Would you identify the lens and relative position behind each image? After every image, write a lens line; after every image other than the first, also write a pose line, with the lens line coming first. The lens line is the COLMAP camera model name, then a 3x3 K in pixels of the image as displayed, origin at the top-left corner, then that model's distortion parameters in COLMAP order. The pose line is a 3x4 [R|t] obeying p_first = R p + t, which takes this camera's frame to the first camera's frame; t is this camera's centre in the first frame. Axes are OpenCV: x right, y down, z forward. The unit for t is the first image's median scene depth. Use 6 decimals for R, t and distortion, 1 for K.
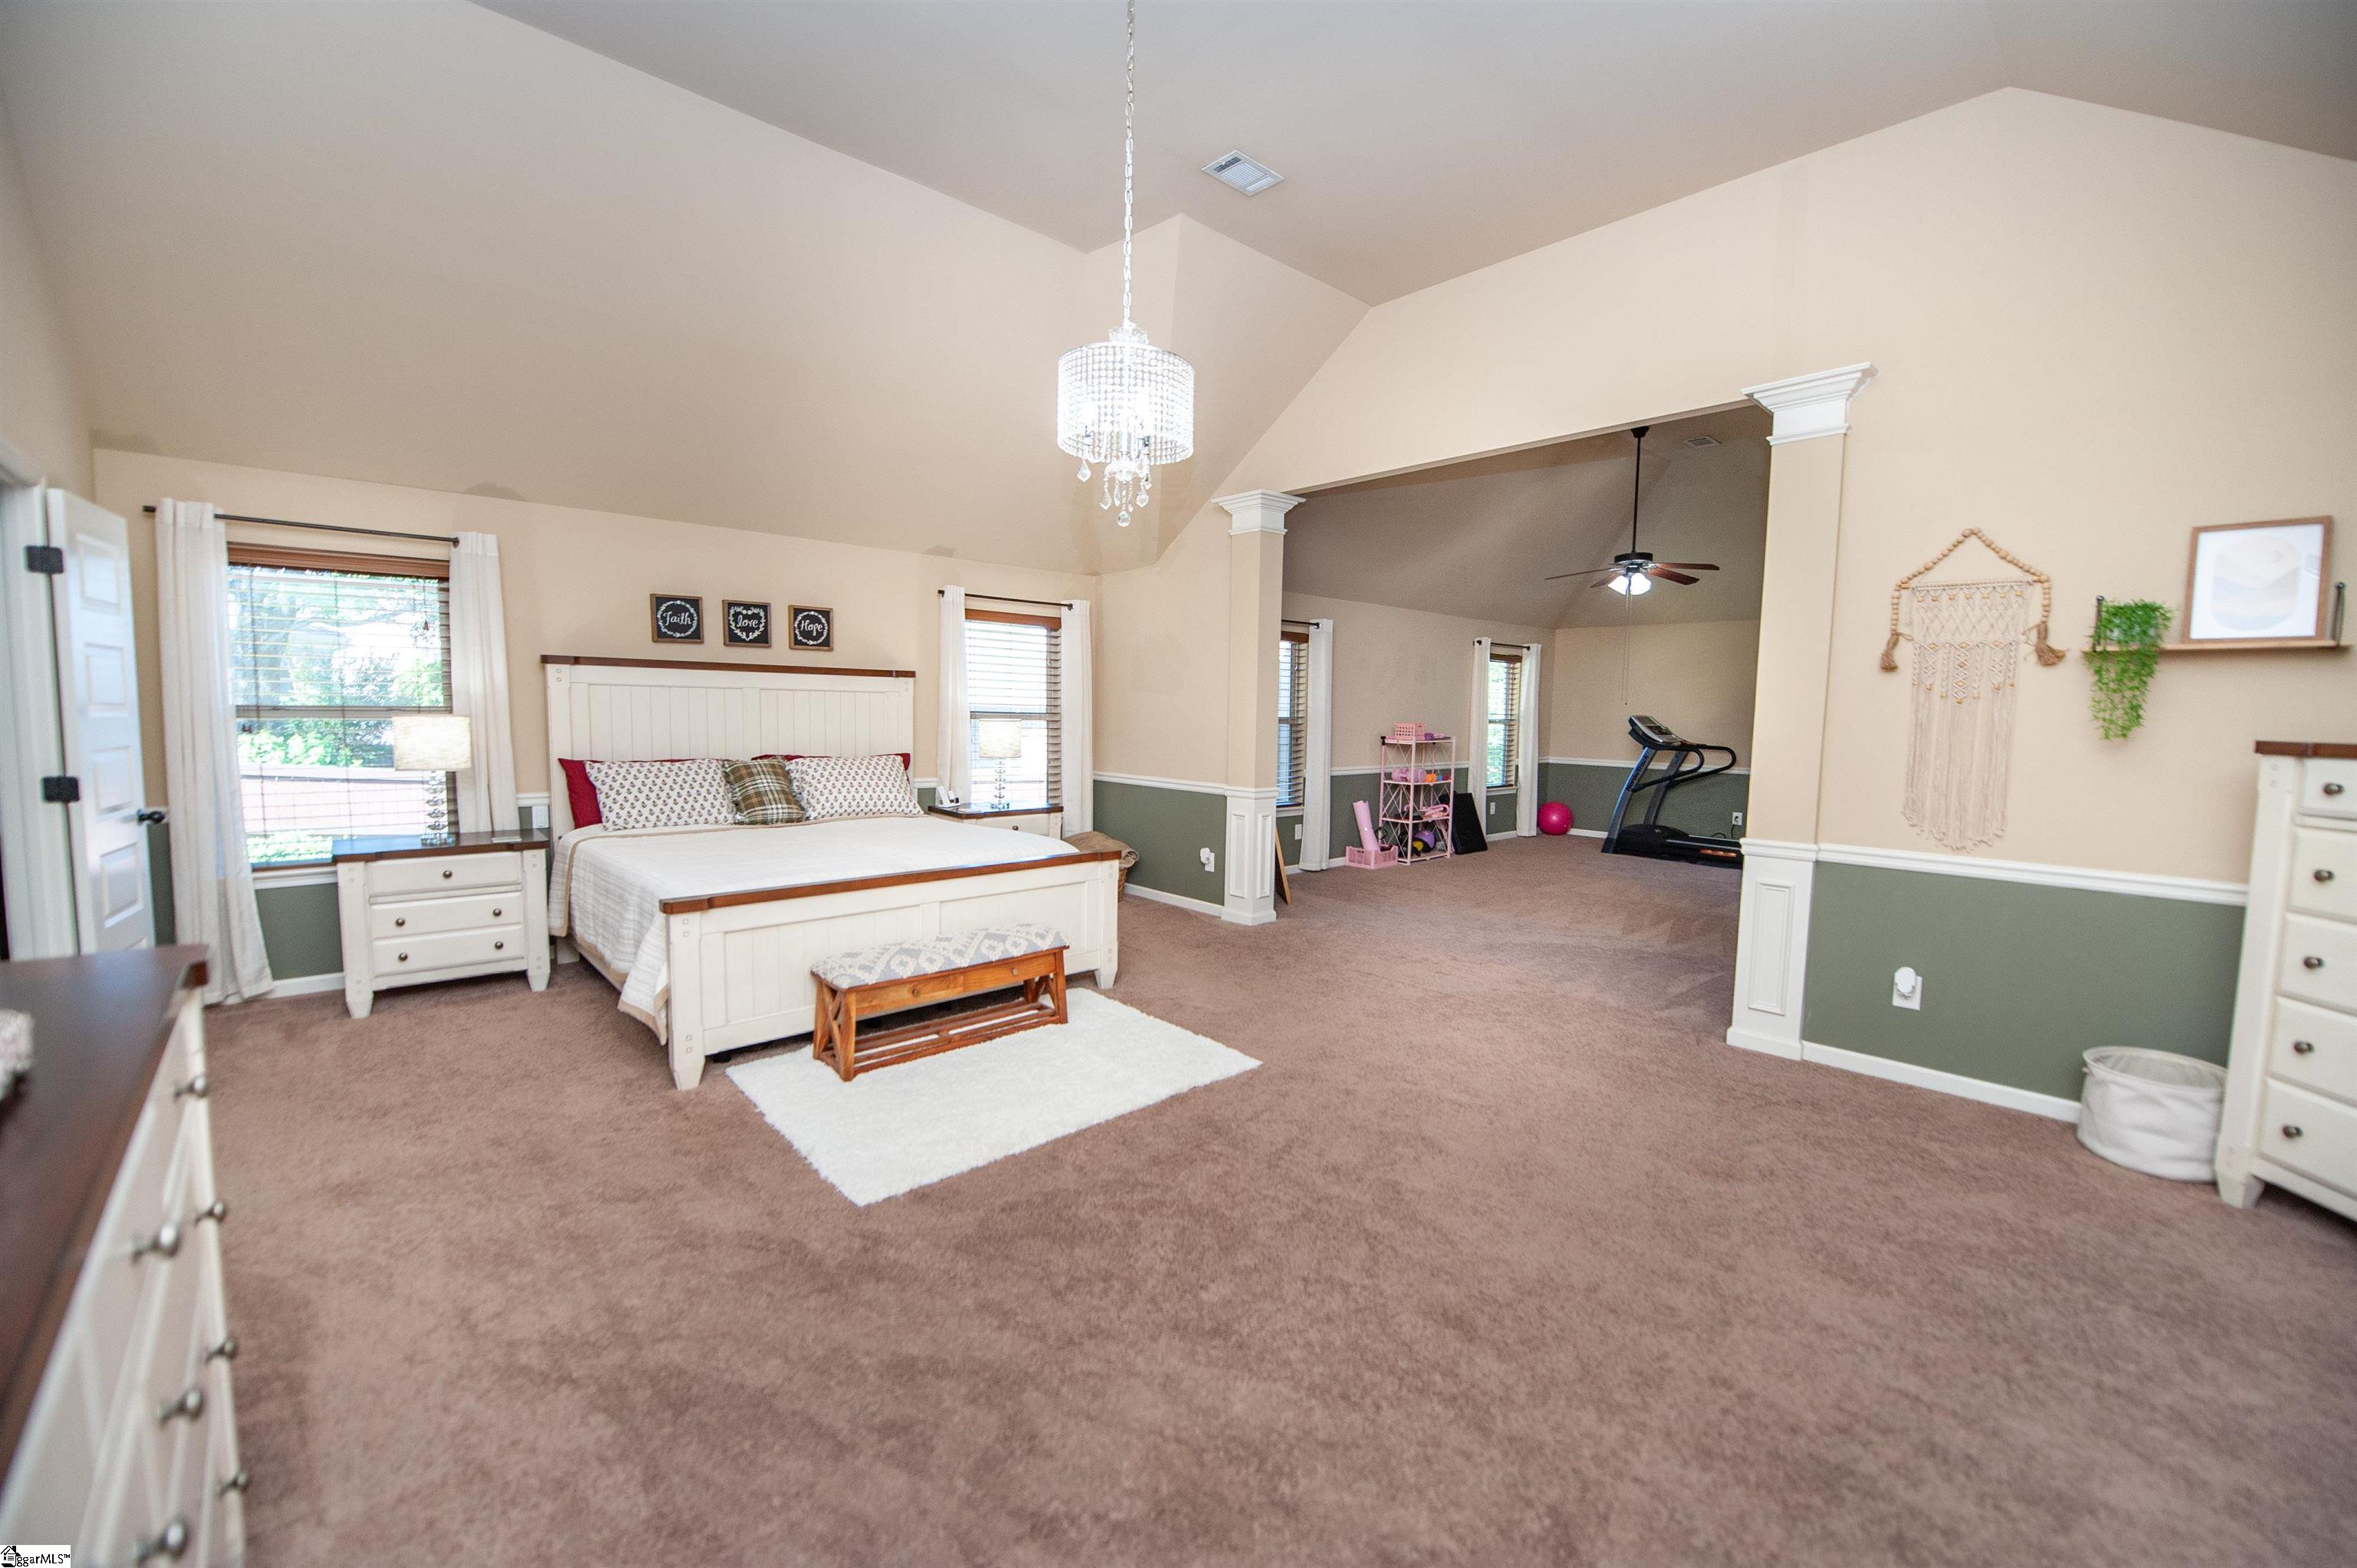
lens RADIAL K [[946.1, 0, 1183.0], [0, 946.1, 789.8], [0, 0, 1]] dist [-0.020264, -0.000734]
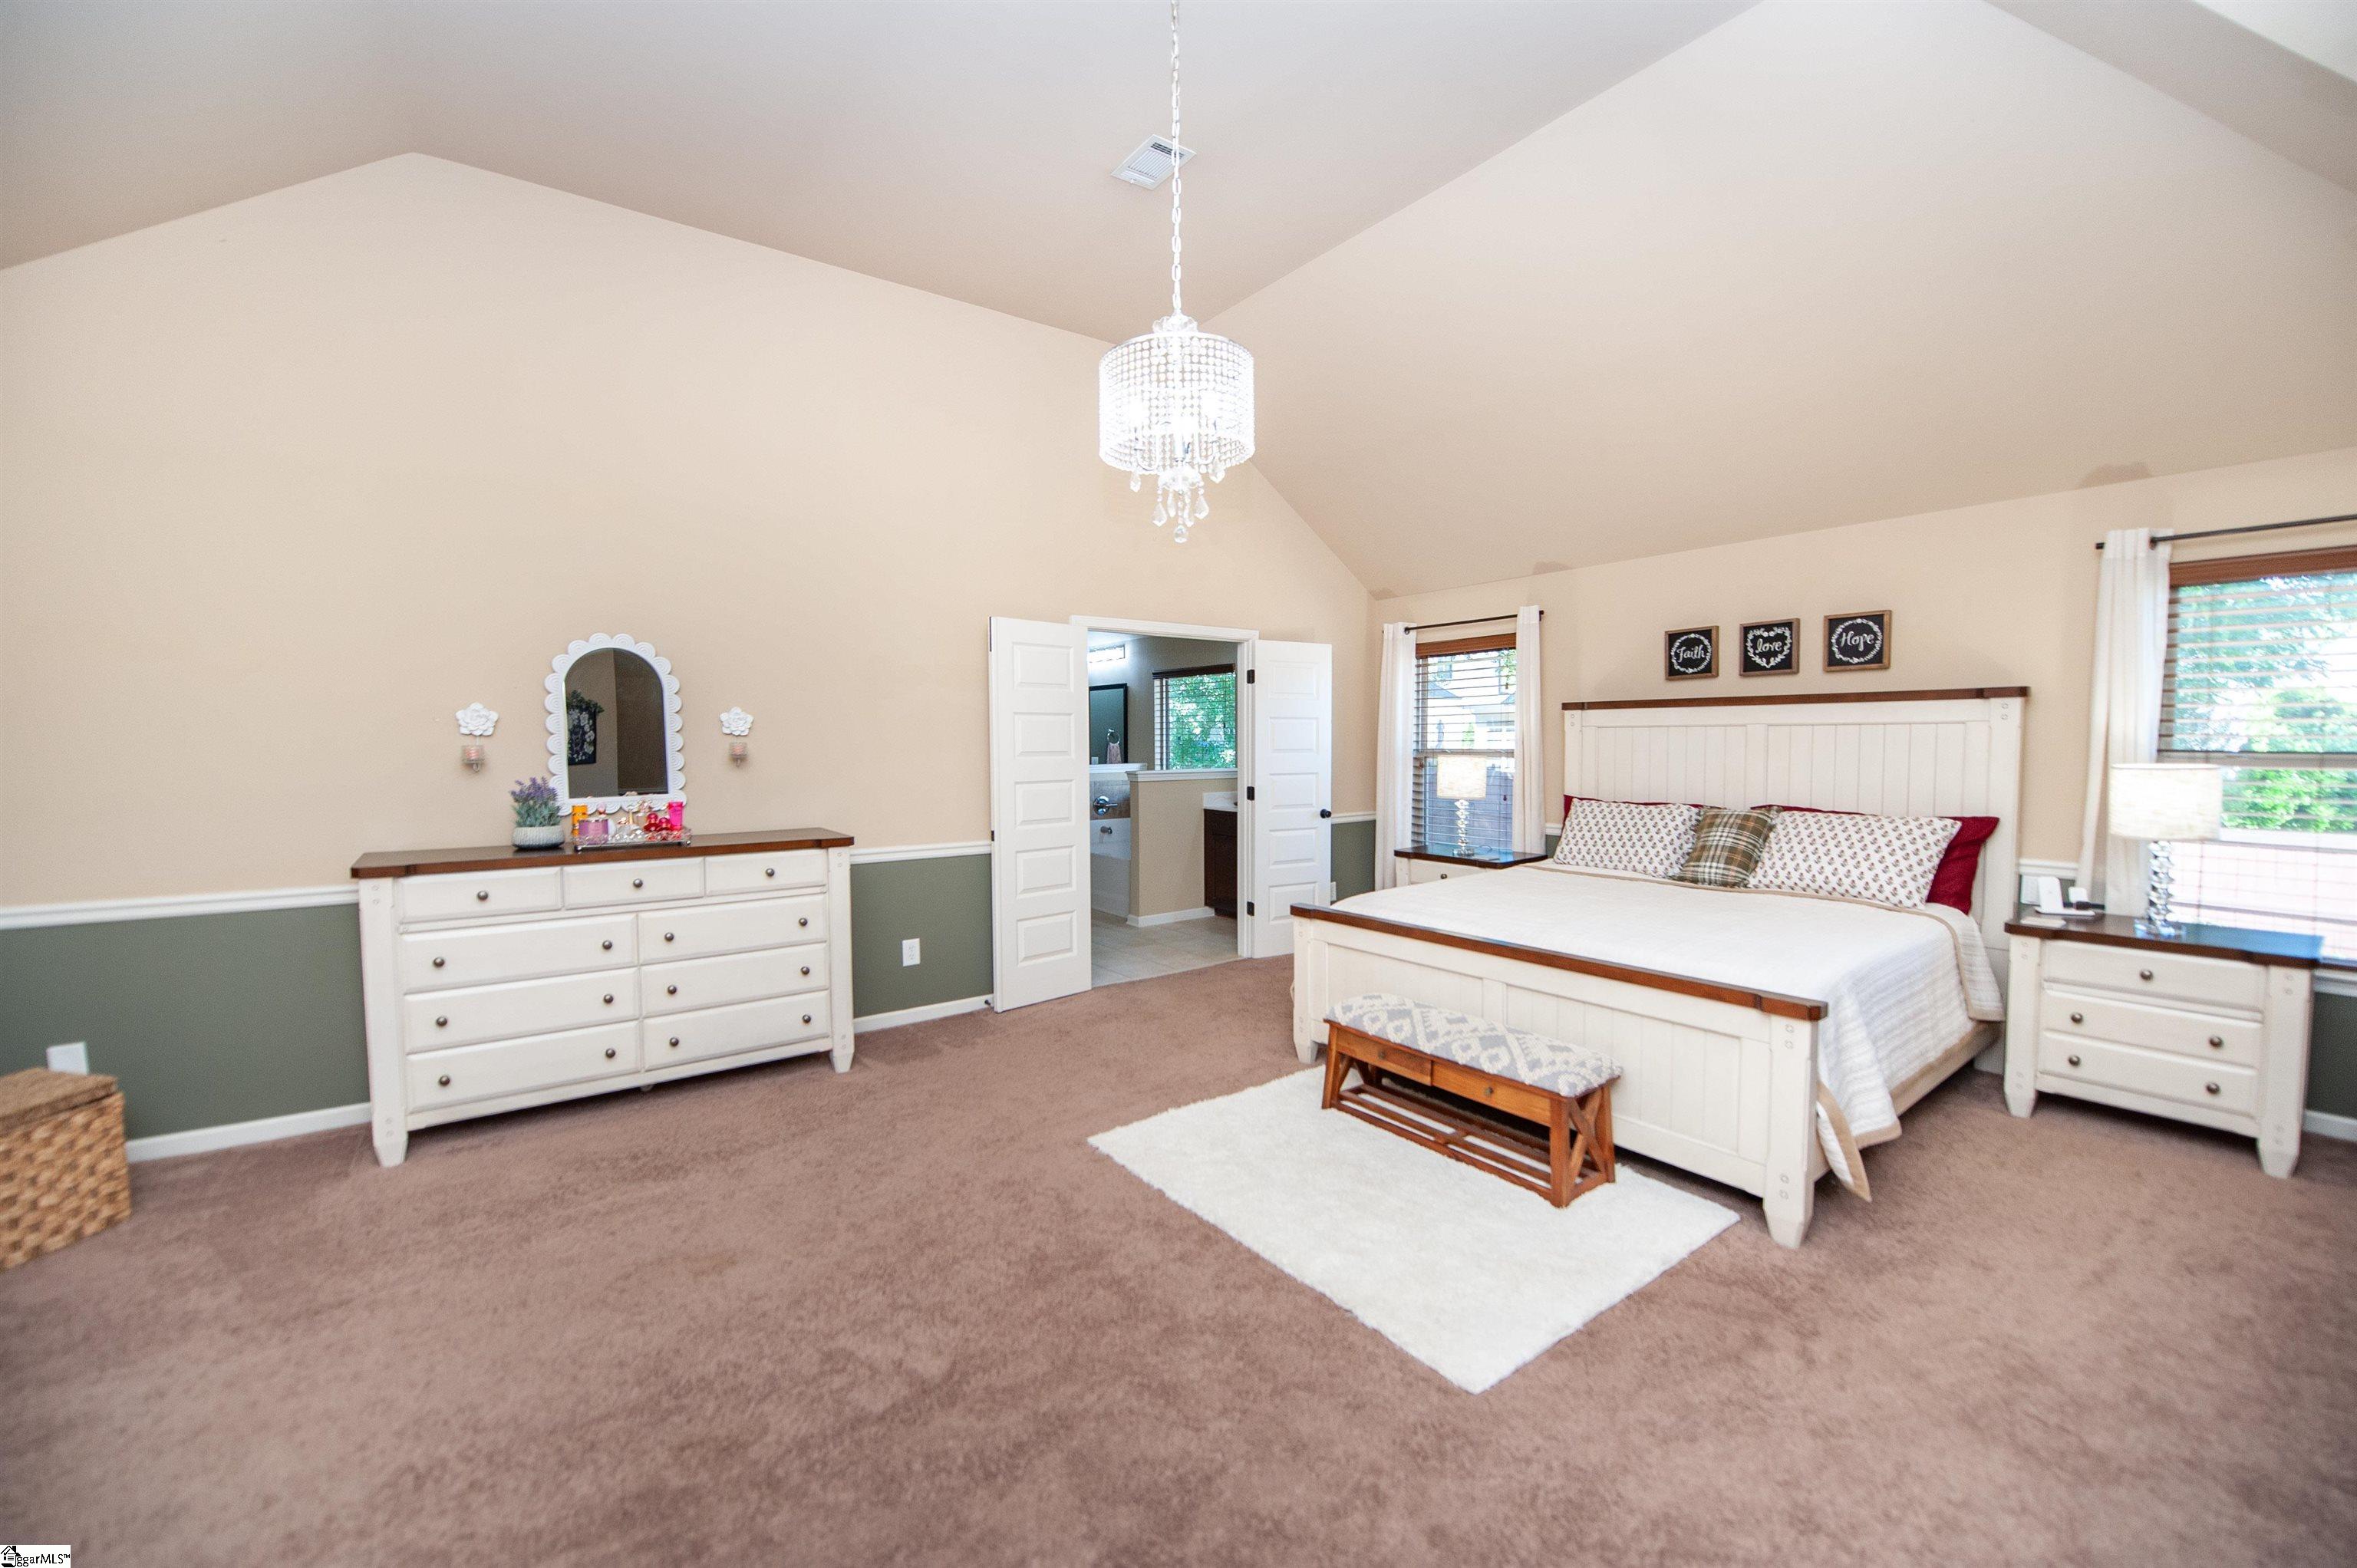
lens RADIAL K [[946.1, 0, 1194.3], [0, 946.1, 786.7], [0, 0, 1]] dist [-0.020264, -0.000734]
pose [[-0.113688, 0.030846, -0.993038, 0.481589], [-0.082700, 0.995755, 0.040399, -0.050862], [0.990069, 0.086717, -0.110655, 0.674373]]
